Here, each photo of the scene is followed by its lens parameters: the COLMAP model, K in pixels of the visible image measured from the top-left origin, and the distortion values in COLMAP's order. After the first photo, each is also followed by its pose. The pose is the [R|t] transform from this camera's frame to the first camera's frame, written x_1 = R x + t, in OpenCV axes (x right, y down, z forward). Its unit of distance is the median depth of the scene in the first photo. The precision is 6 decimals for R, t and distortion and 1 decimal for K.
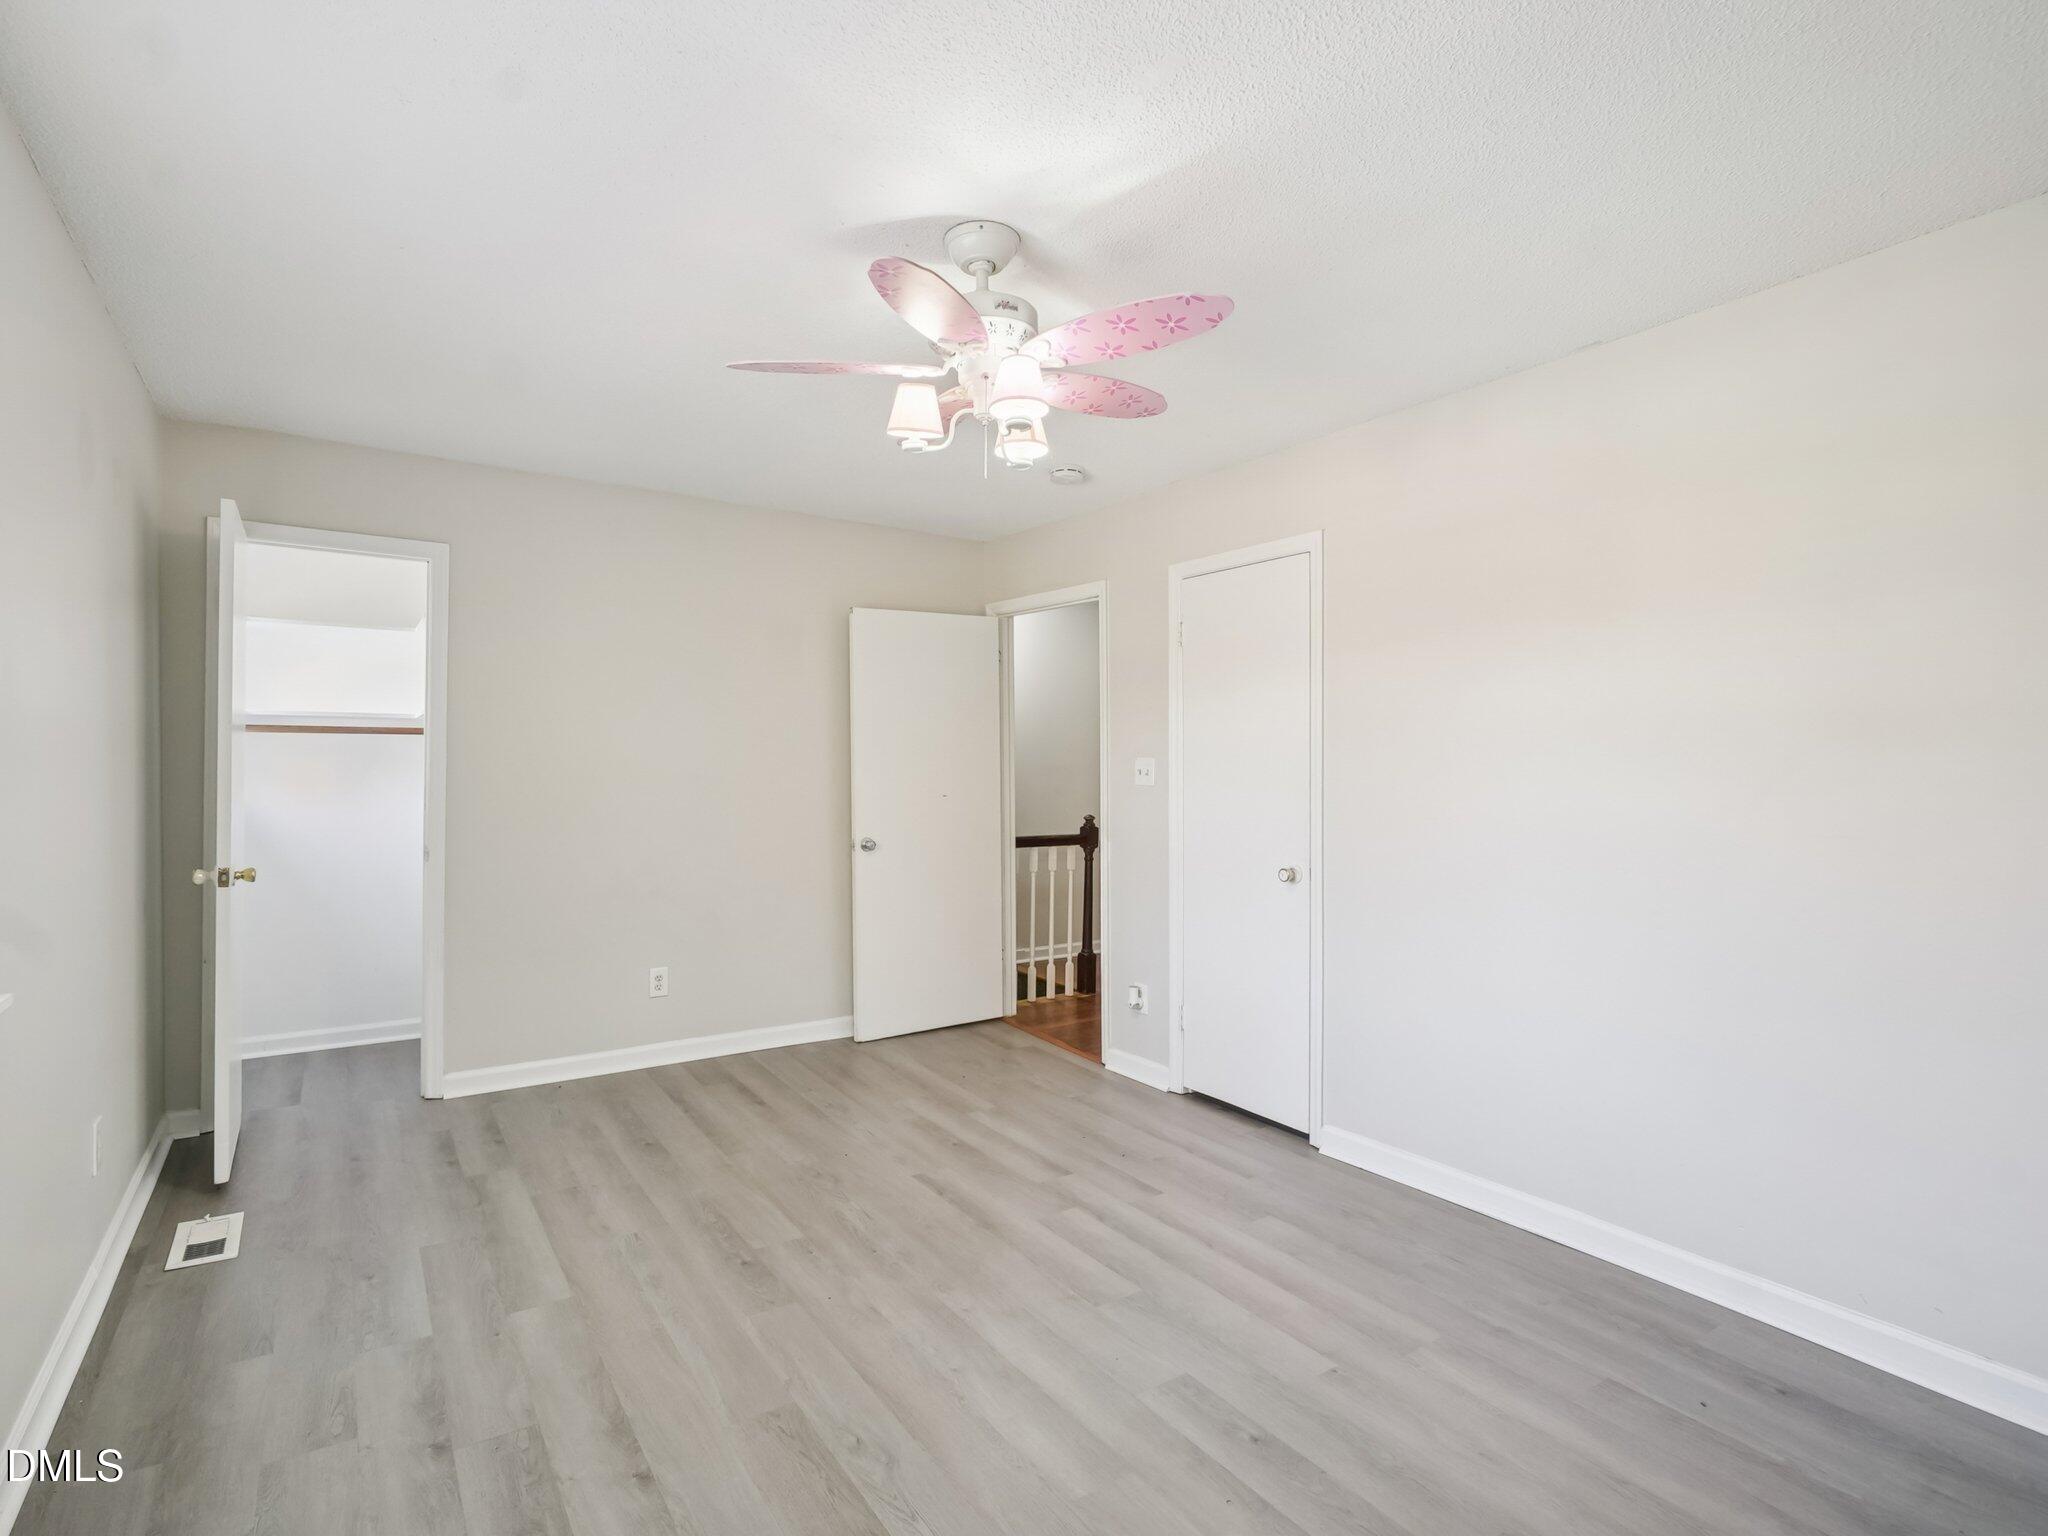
lens RADIAL K [[985.5, 0, 986.2], [0, 985.5, 762.1], [0, 0, 1]] dist [-0.009189, 0.001408]
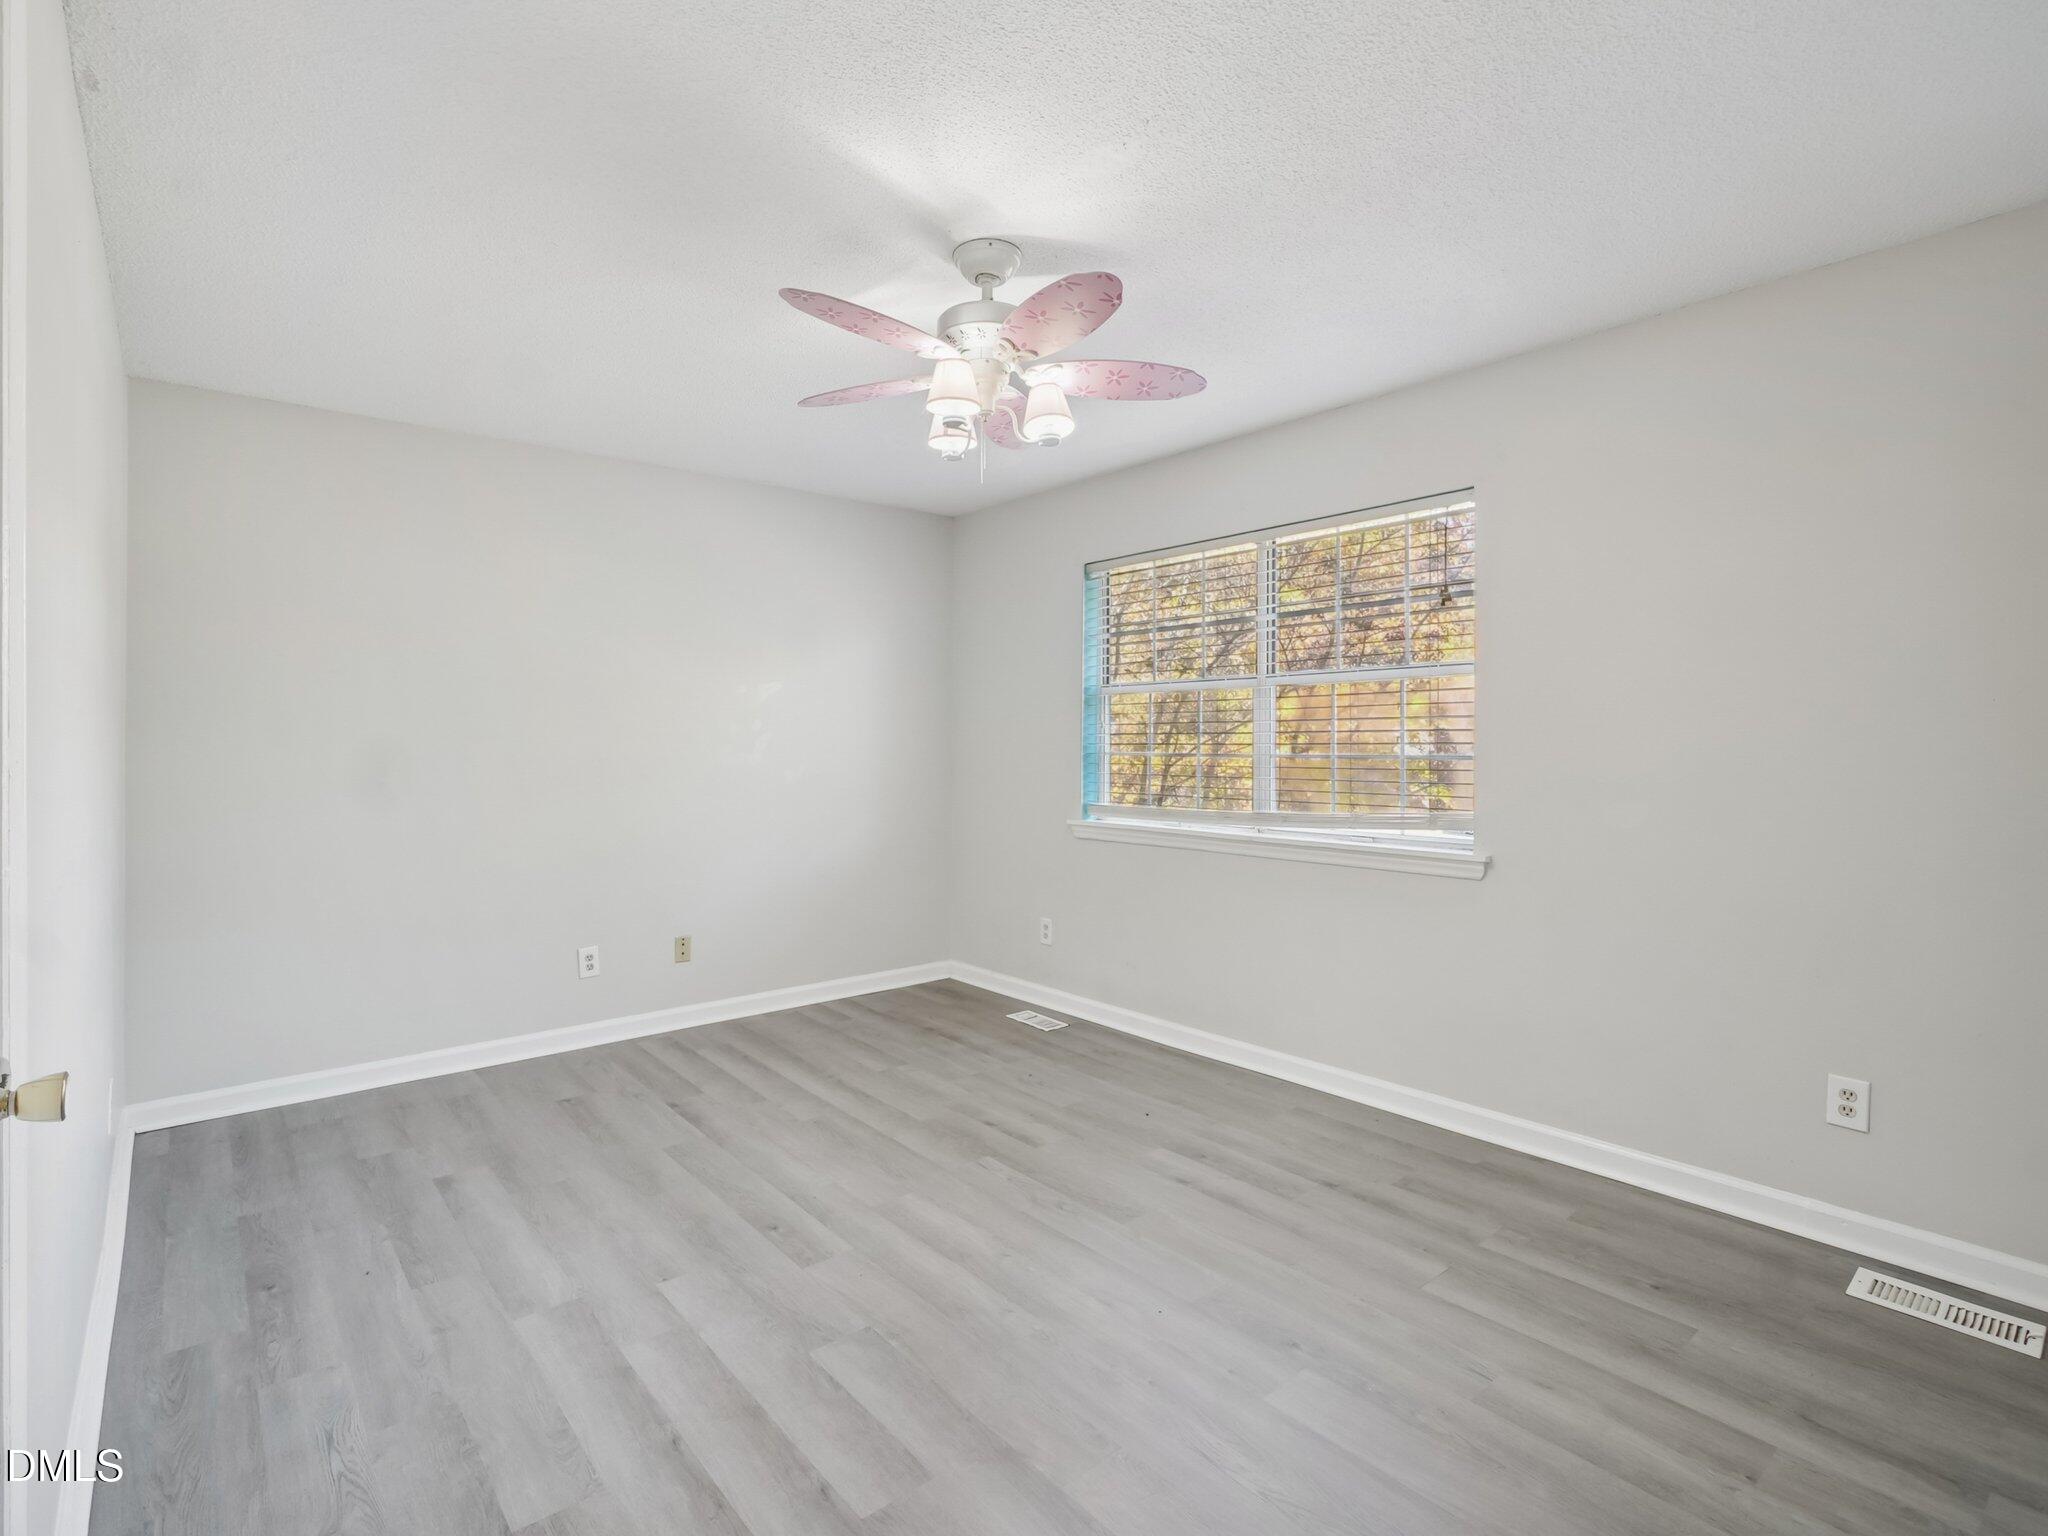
lens RADIAL K [[985.5, 0, 986.2], [0, 985.5, 762.1], [0, 0, 1]] dist [-0.009189, 0.001408]
pose [[-0.995526, -0.000215, -0.094490, 0.097056], [-0.001821, 0.999855, 0.016910, 0.019028], [0.094472, 0.017006, -0.995382, 2.057638]]
